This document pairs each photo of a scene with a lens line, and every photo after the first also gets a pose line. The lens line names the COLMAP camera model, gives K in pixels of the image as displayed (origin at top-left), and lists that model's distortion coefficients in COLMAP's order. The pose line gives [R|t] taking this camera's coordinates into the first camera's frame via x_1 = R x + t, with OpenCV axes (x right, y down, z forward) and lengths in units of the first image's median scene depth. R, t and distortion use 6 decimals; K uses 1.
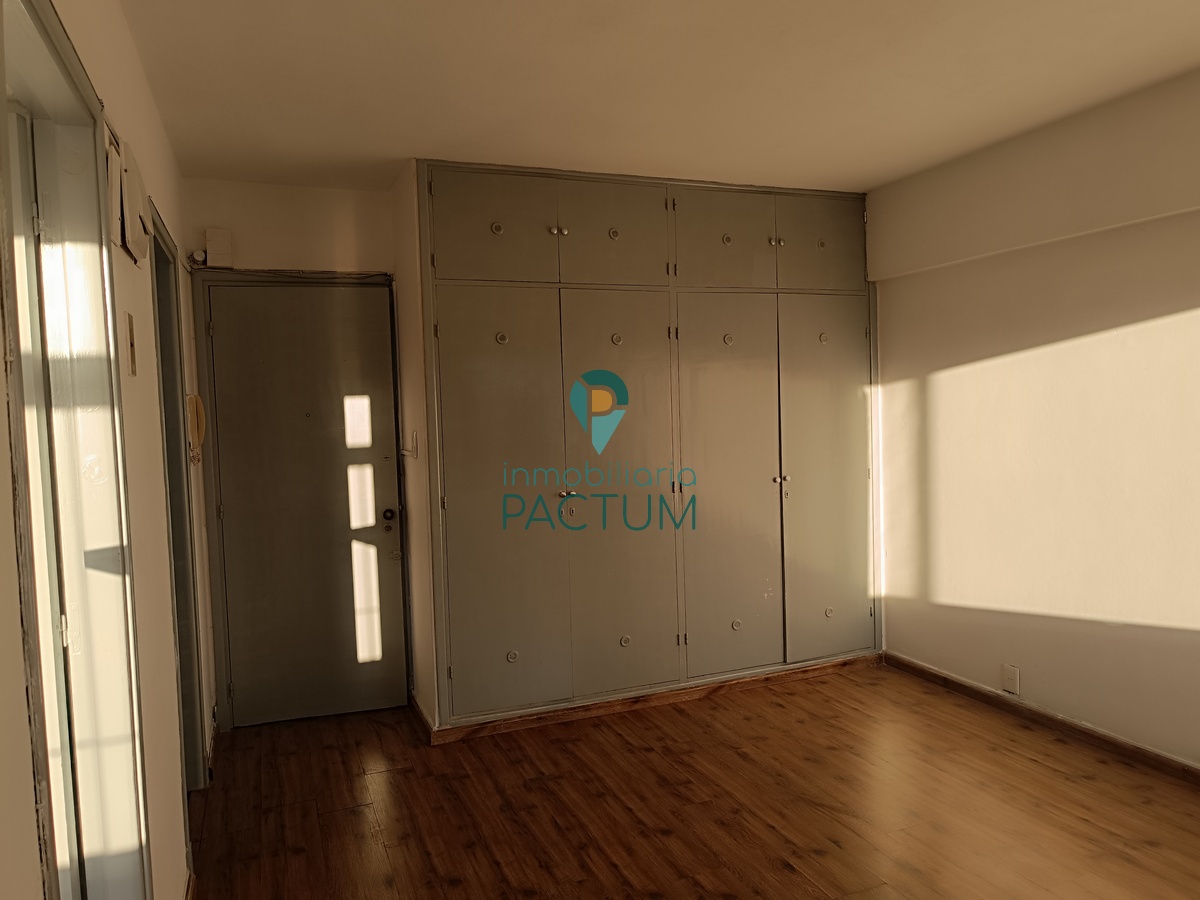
lens RADIAL K [[835.0, 0, 594.0], [0, 835.0, 449.7], [0, 0, 1]] dist [0.011451, -0.015119]
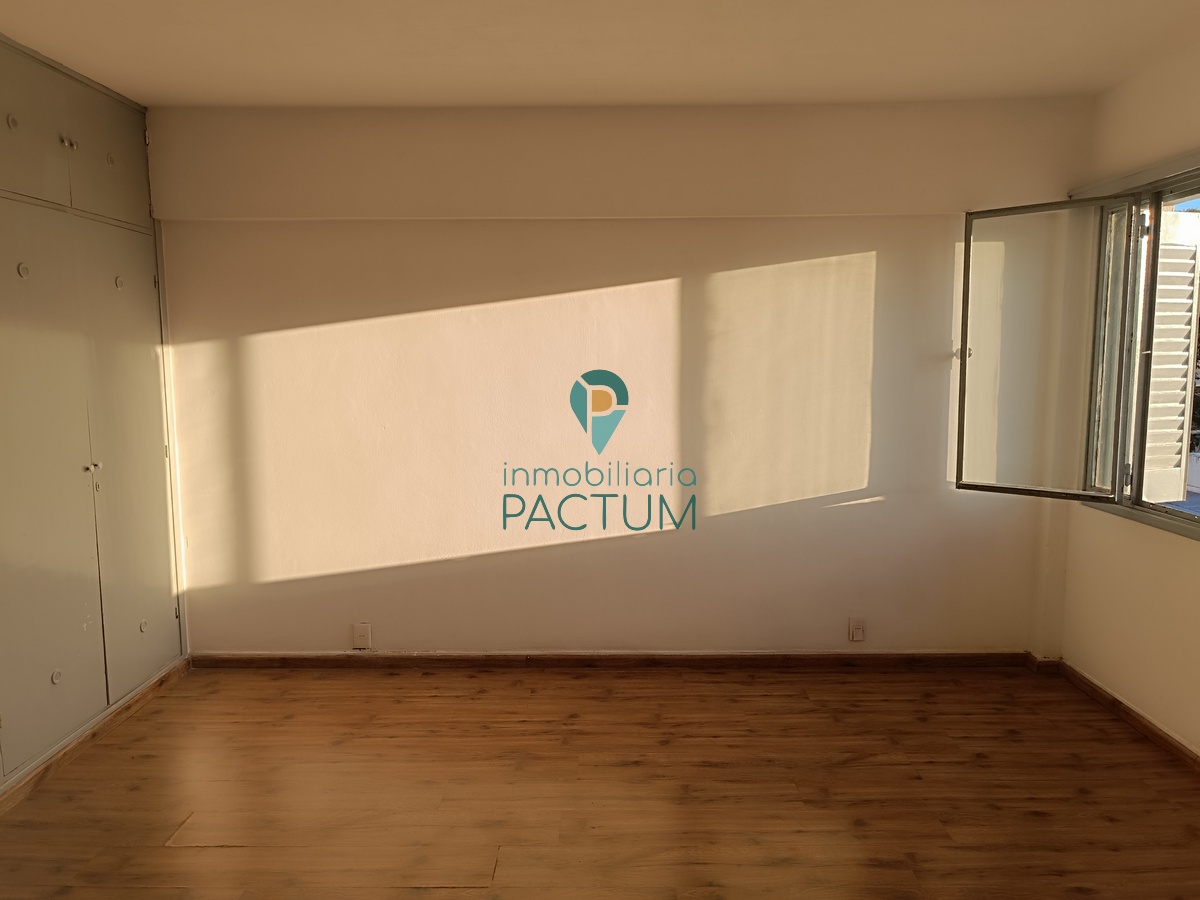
lens RADIAL K [[835.0, 0, 603.7], [0, 835.0, 449.1], [0, 0, 1]] dist [0.011451, -0.015119]
pose [[0.373181, -0.077073, 0.924552, -0.308083], [0.035161, 0.997002, 0.068920, -0.017132], [-0.927092, 0.006788, 0.374772, 0.304814]]
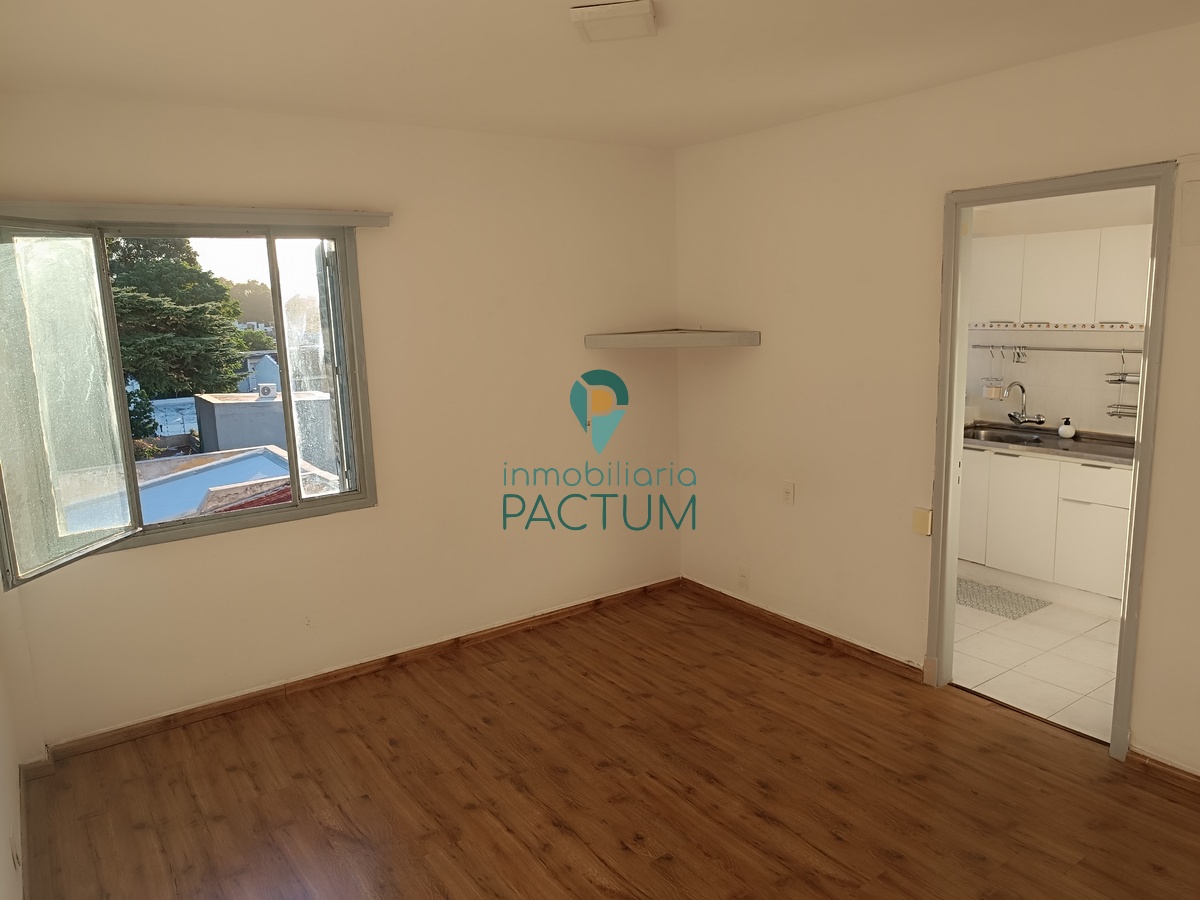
lens RADIAL K [[830.2, 0, 600.3], [0, 830.2, 432.5], [0, 0, 1]] dist [0.006518, -0.019387]
pose [[-0.970655, 0.093789, -0.221434, 0.361949], [0.047437, 0.977394, 0.206037, -0.135480], [0.235752, 0.189487, -0.953161, 1.014663]]
